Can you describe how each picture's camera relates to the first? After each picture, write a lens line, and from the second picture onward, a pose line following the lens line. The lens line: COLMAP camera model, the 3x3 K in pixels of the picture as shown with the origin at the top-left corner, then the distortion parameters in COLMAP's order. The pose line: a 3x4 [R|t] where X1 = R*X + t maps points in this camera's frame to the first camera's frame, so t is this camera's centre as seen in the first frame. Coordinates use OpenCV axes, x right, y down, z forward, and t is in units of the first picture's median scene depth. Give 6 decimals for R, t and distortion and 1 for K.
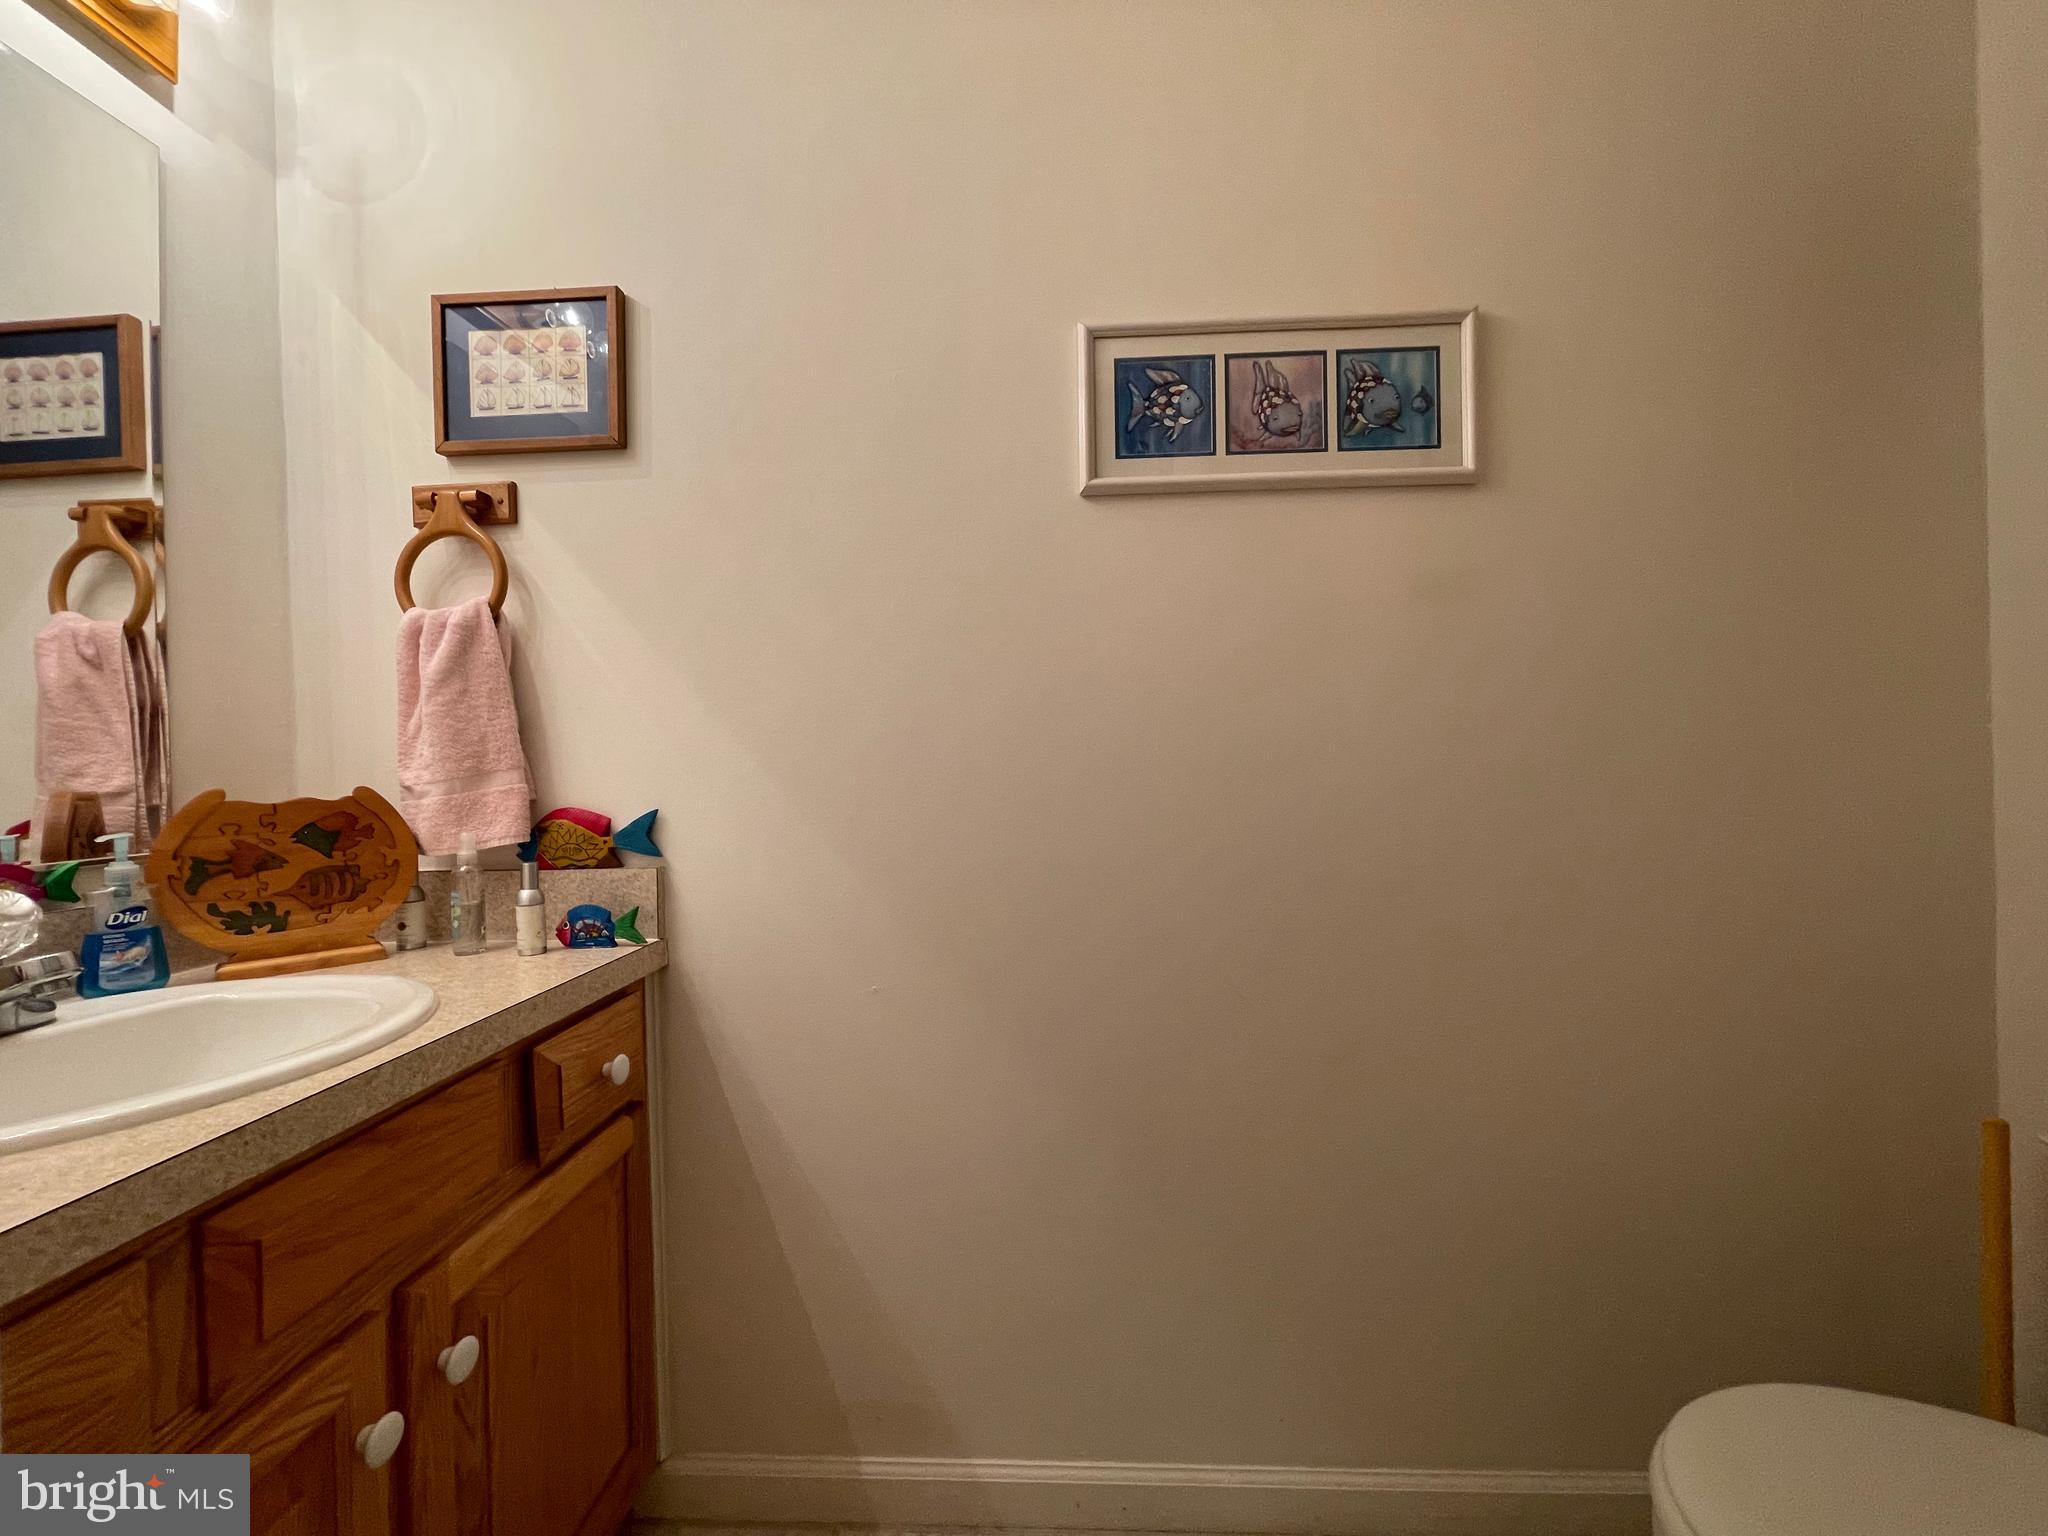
lens RADIAL K [[815.9, 0, 1026.2], [0, 815.9, 766.2], [0, 0, 1]] dist [-0.016814, 0.001786]
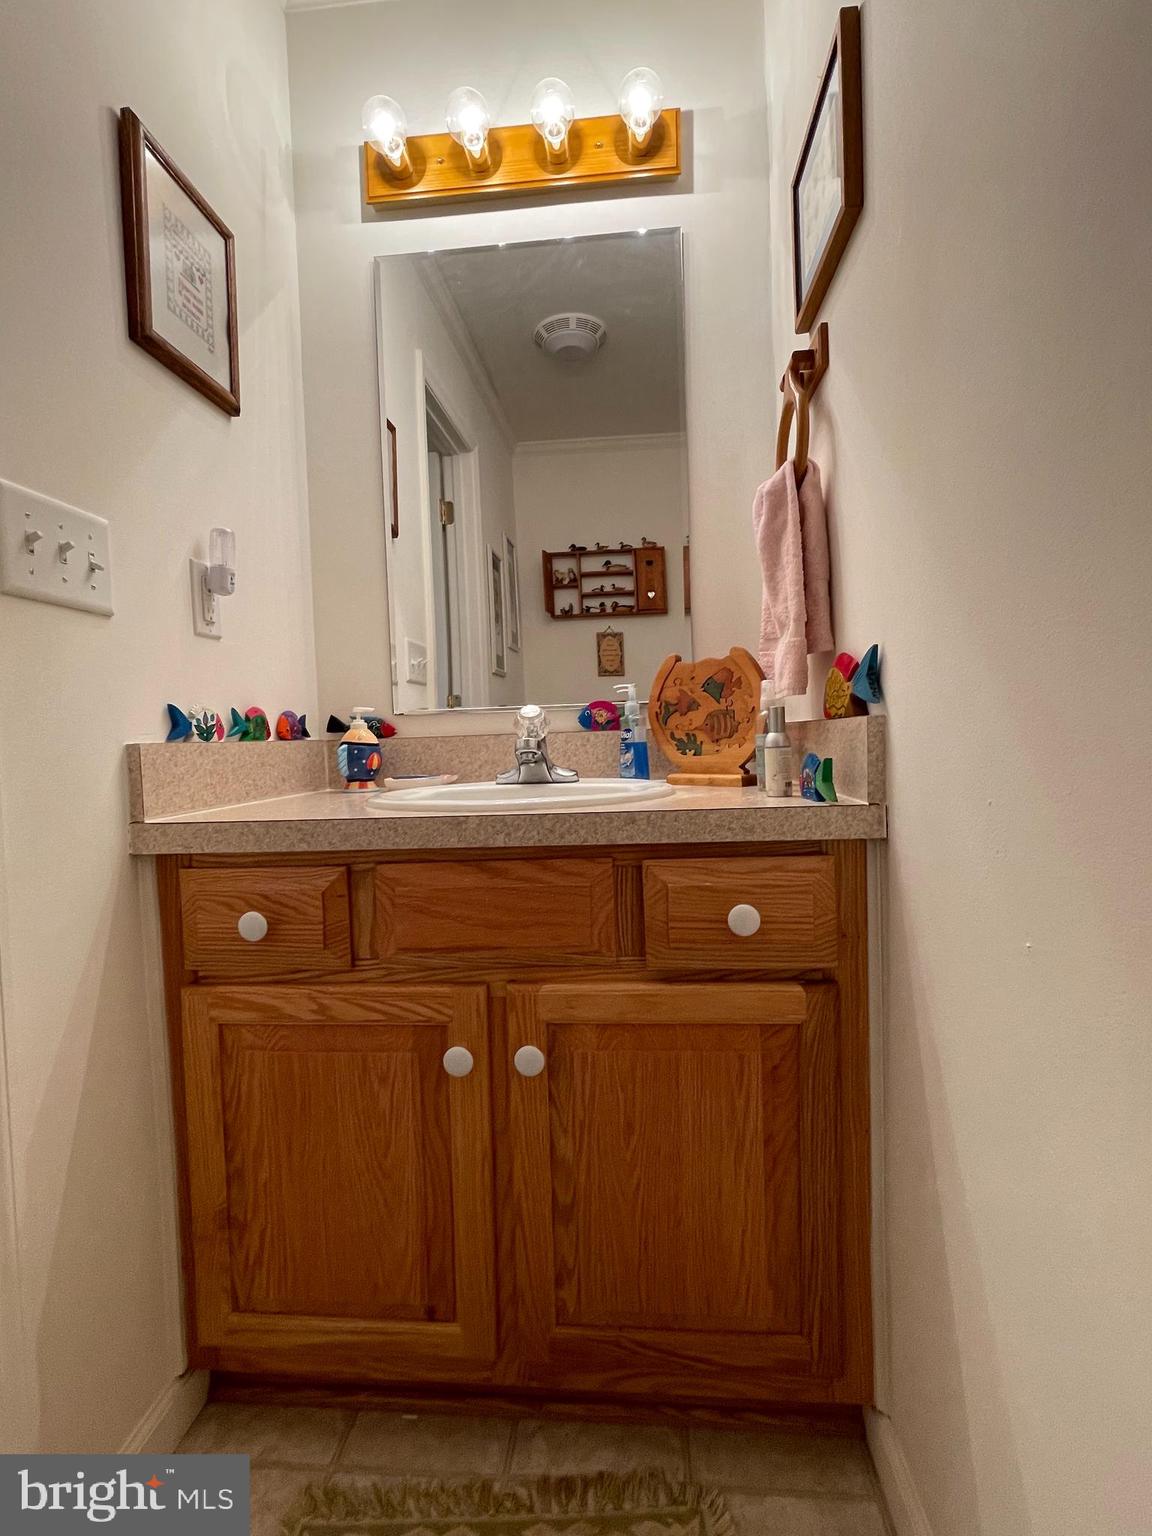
lens RADIAL K [[707.9, 0, 576.2], [0, 707.9, 766.3], [0, 0, 1]] dist [-0.001882, 0.000001]
pose [[-0.038965, 0.067539, -0.996955, 0.313258], [0.028161, 0.997391, 0.066467, 0.139853], [0.998844, -0.025486, -0.040766, 0.860142]]
